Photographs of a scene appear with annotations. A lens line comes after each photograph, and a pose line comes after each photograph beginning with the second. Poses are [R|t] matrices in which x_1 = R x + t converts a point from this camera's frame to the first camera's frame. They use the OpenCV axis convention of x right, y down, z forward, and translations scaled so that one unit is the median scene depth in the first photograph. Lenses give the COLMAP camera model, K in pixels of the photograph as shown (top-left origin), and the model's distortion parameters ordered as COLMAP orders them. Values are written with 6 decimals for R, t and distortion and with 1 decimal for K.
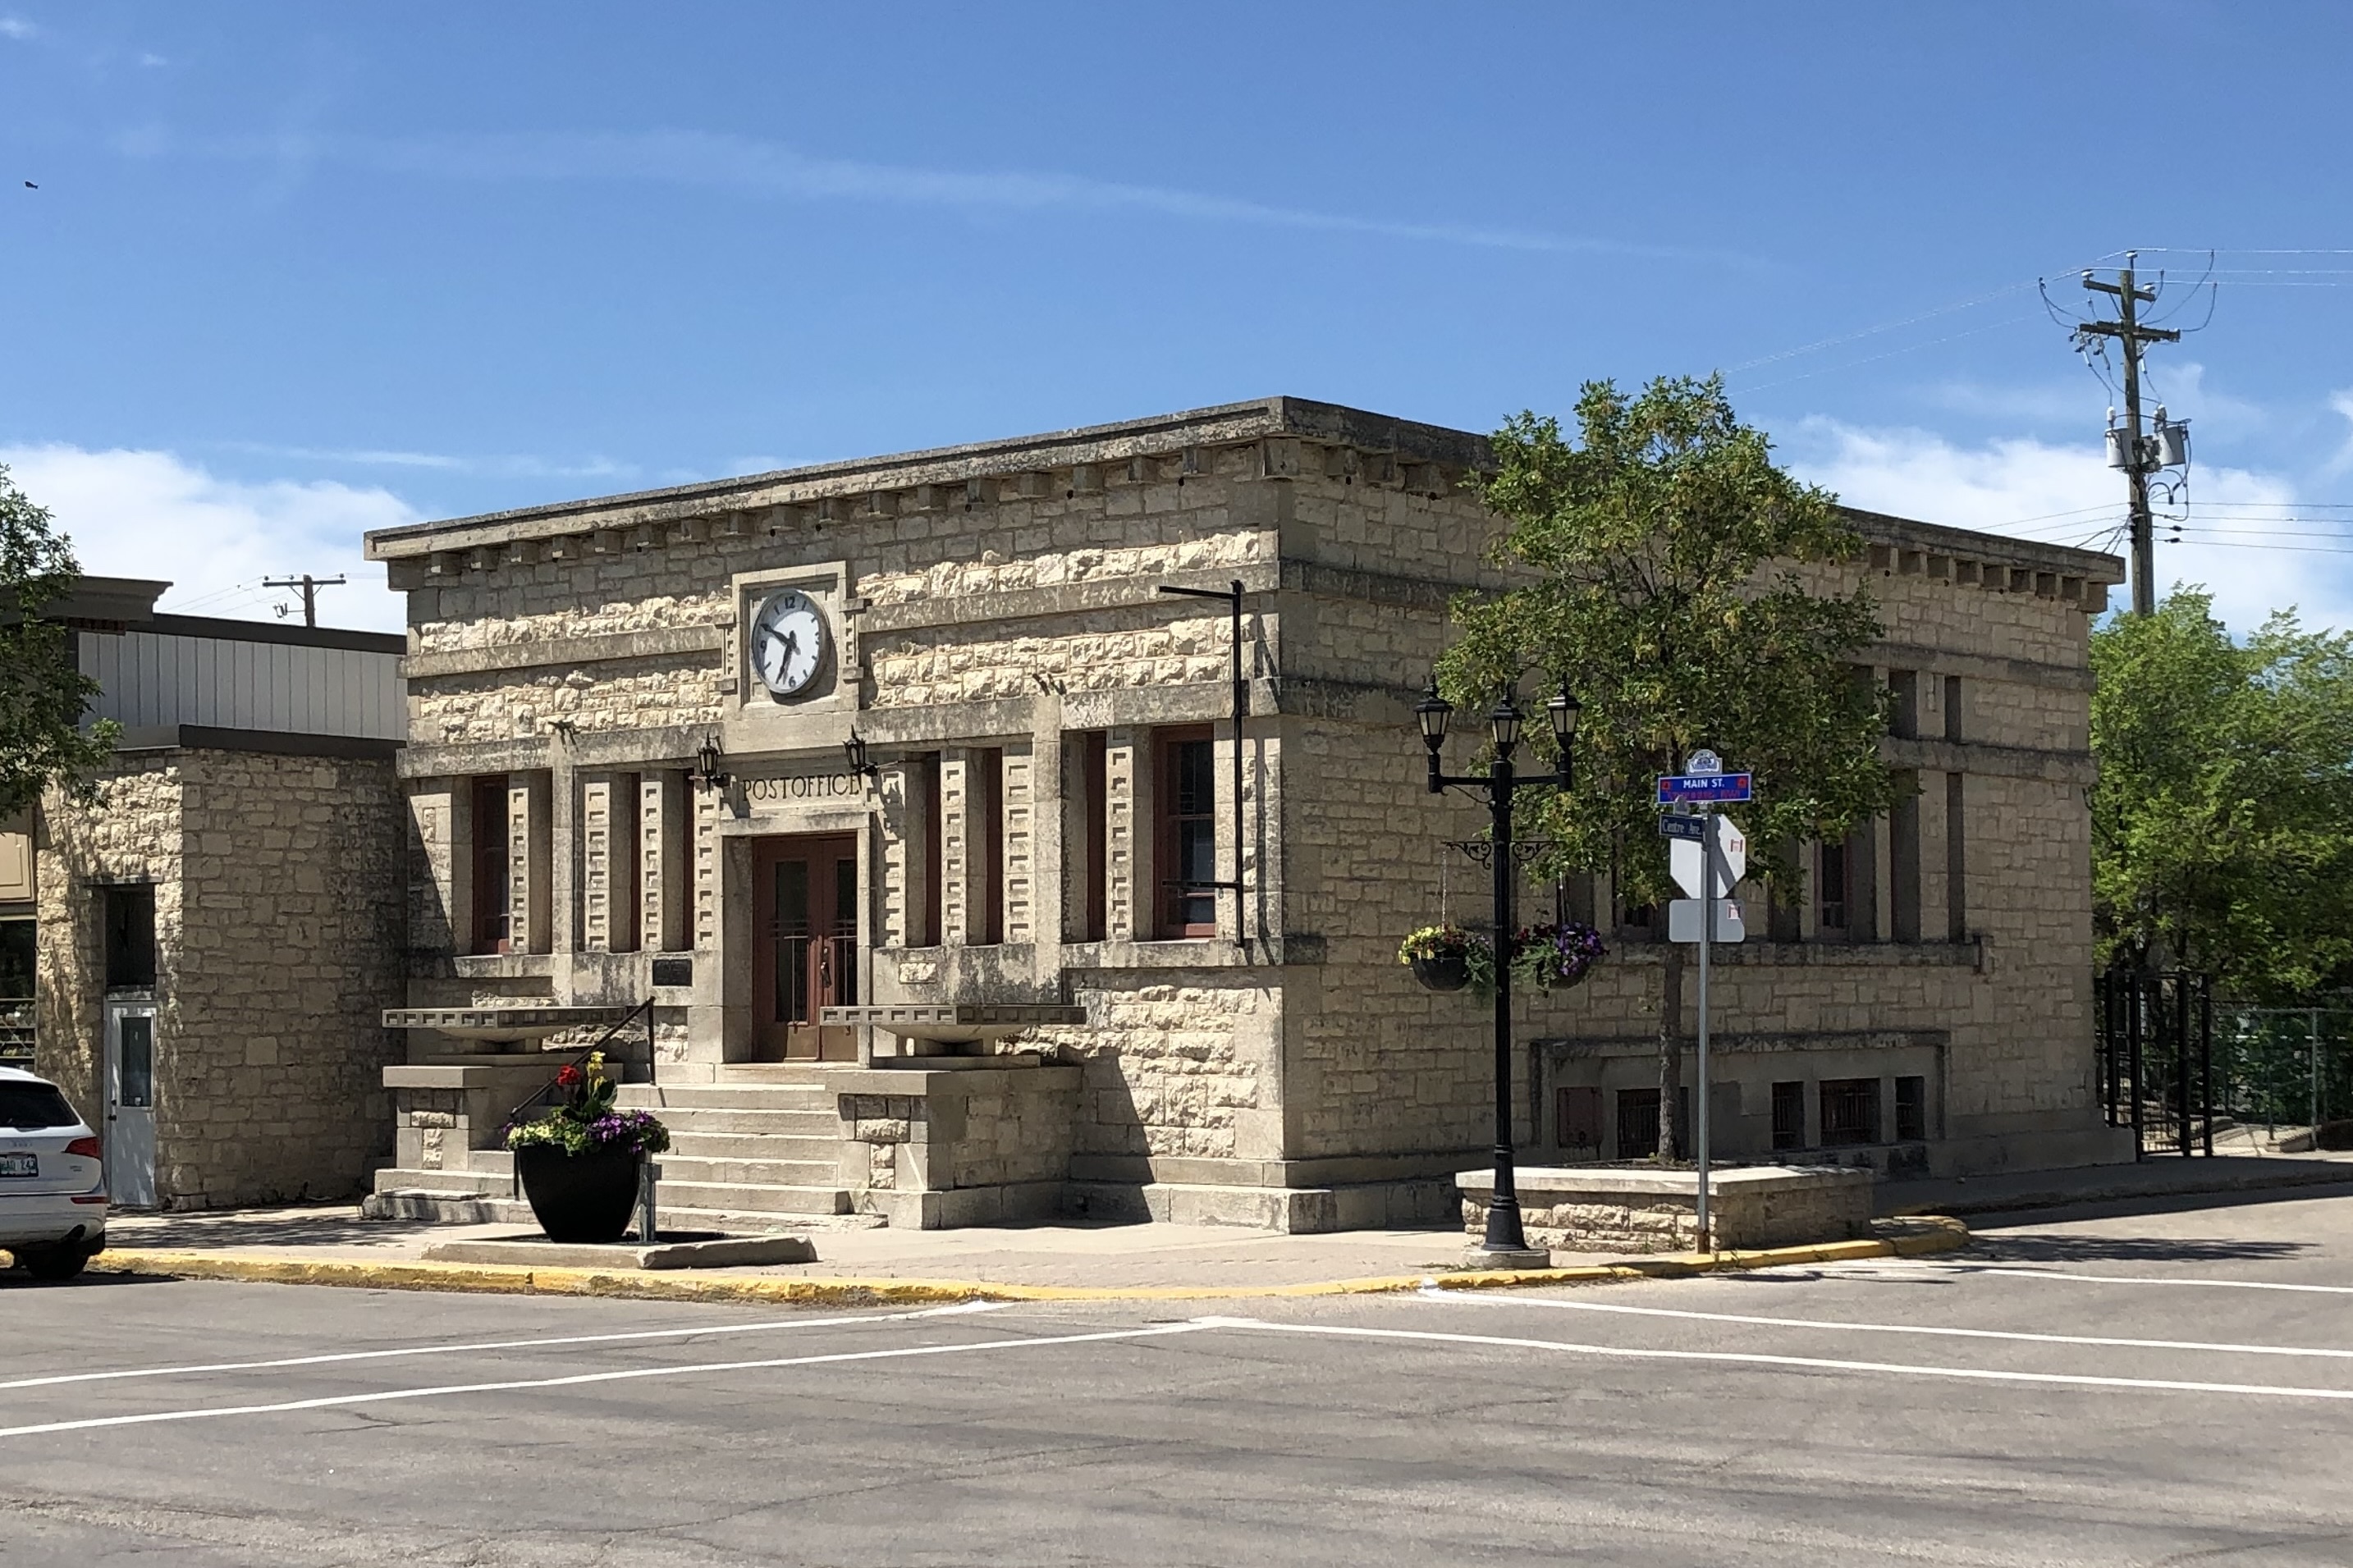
lens RADIAL K [[3719.3, 0, 1176.5], [0, 3719.3, 784.0], [0, 0, 1]] dist [0.180093, -0.013065]
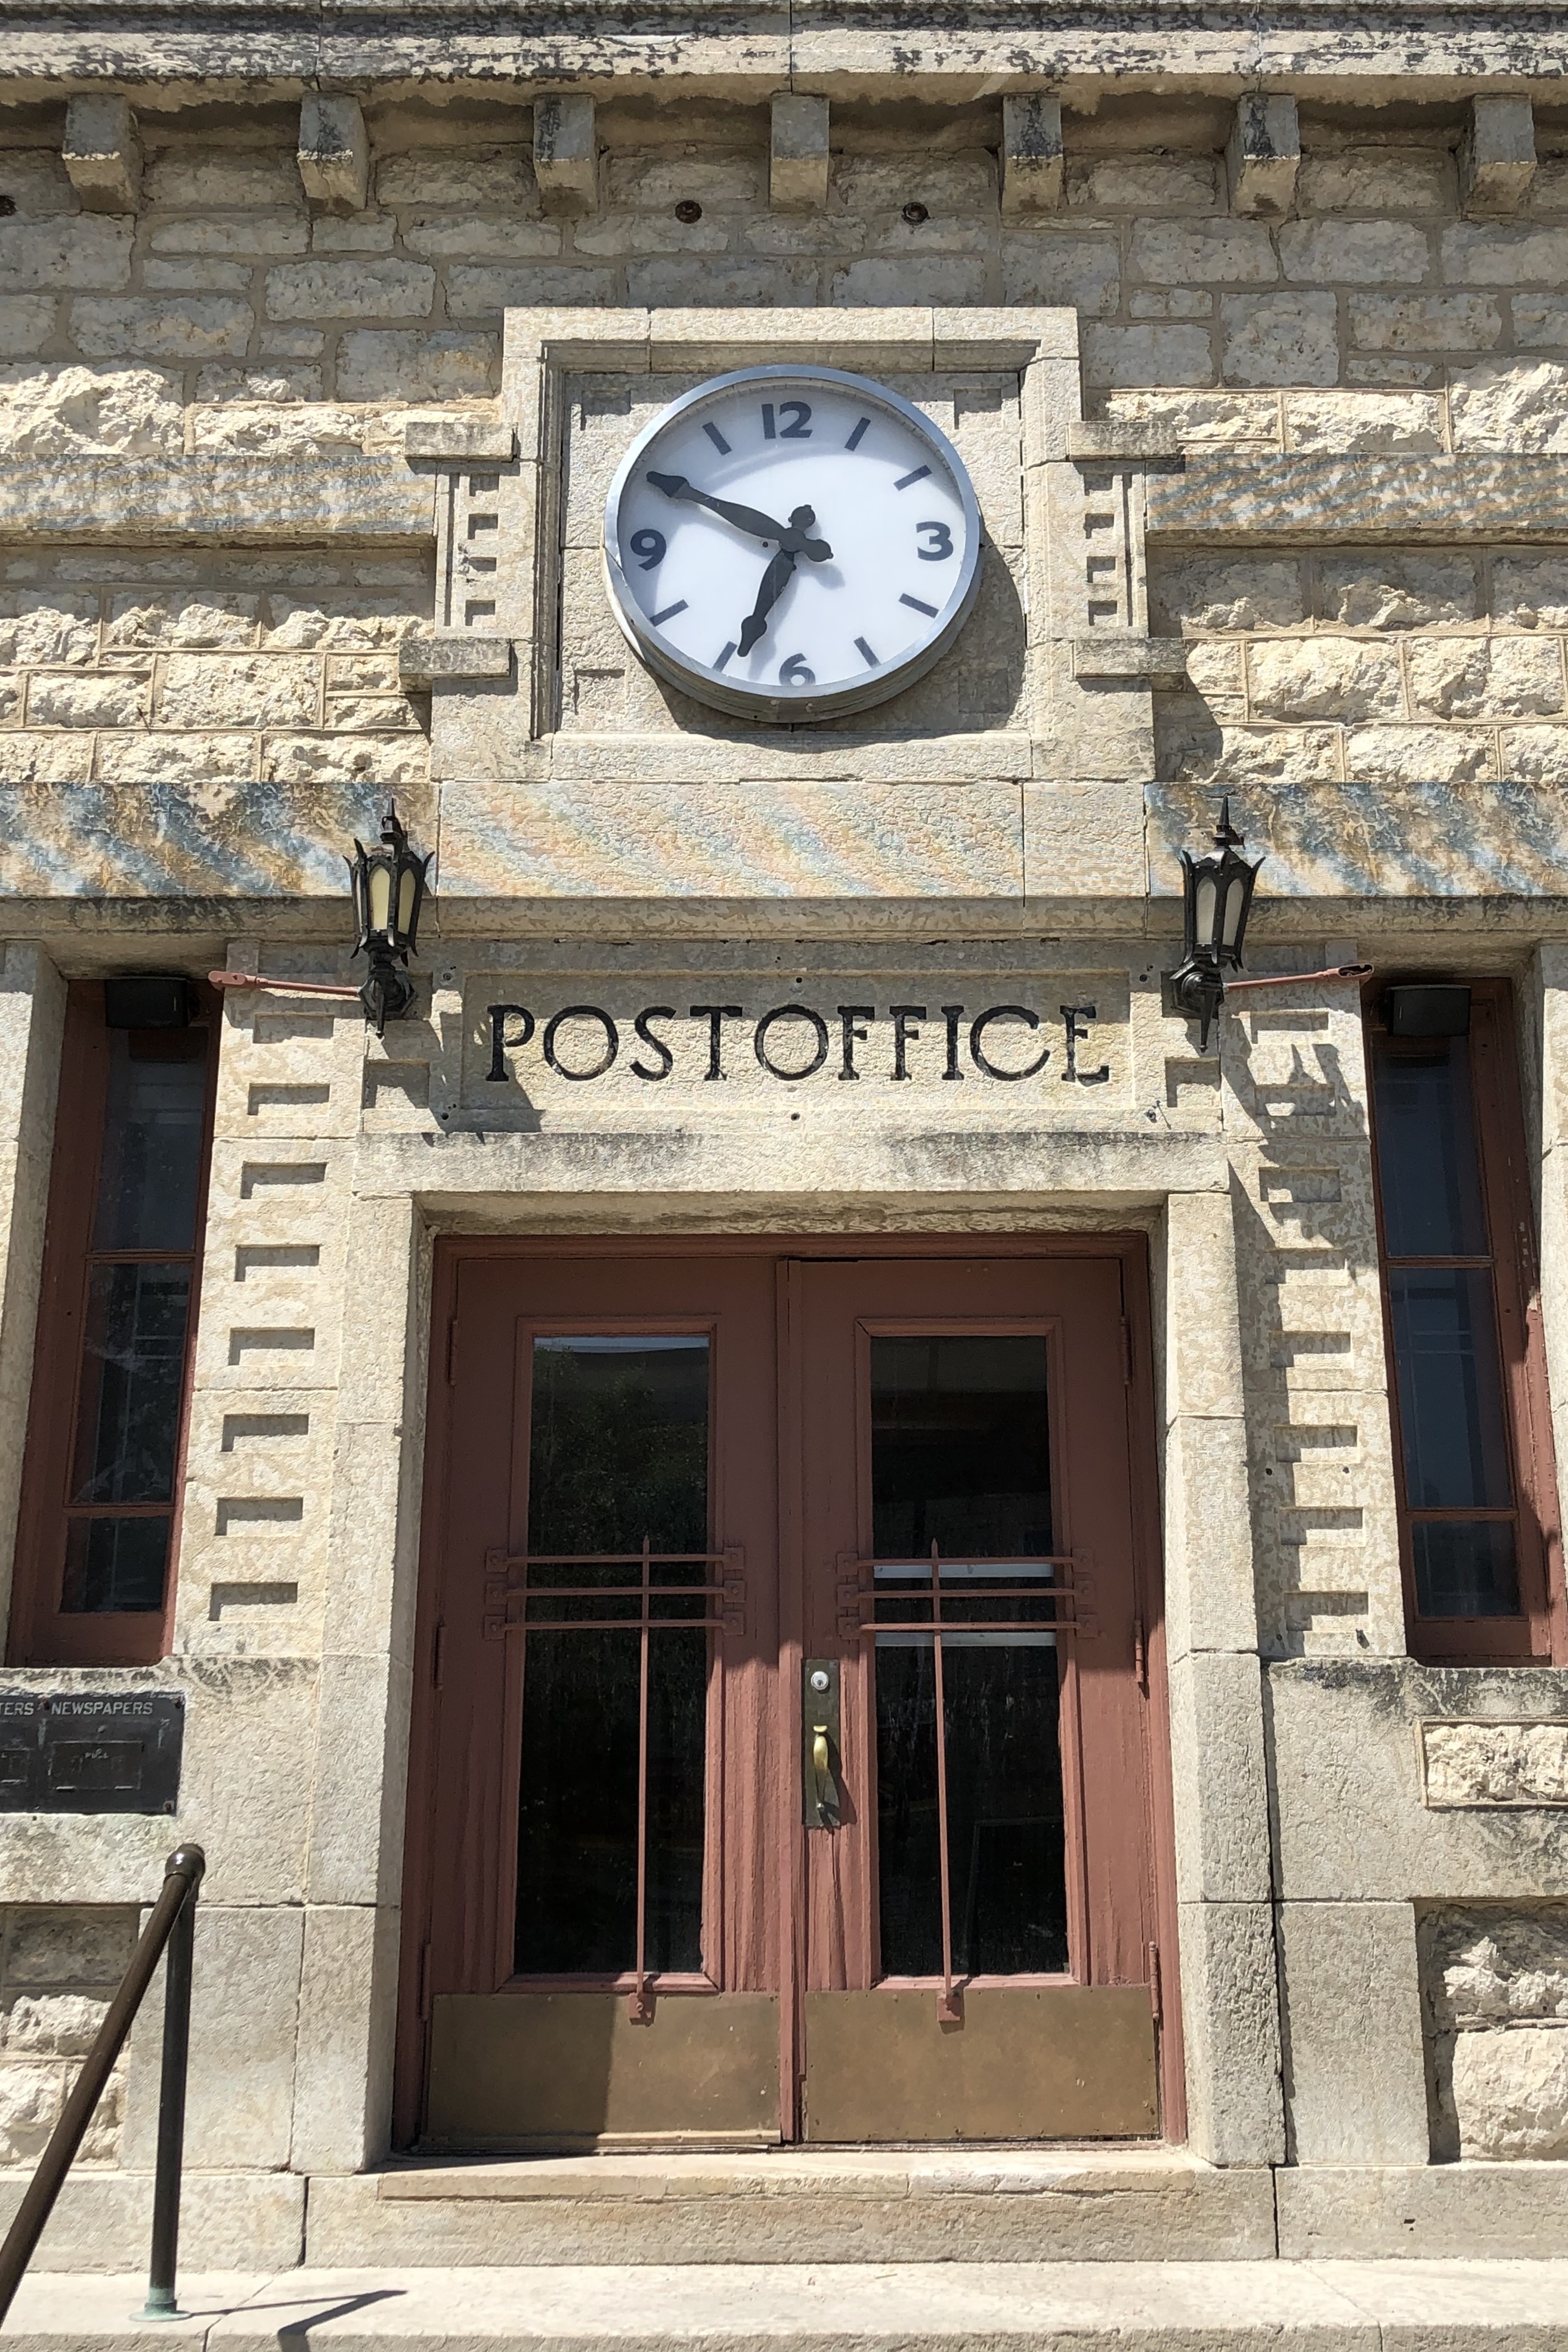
lens RADIAL K [[2431.8, 0, 823.7], [0, 2431.8, 1149.7], [0, 0, 1]] dist [0.092101, -0.240584]
pose [[0.749990, 0.204773, 0.628955, -0.205612], [-0.039261, 0.962978, -0.266706, 0.053961], [-0.660284, 0.175334, 0.730263, 0.863776]]
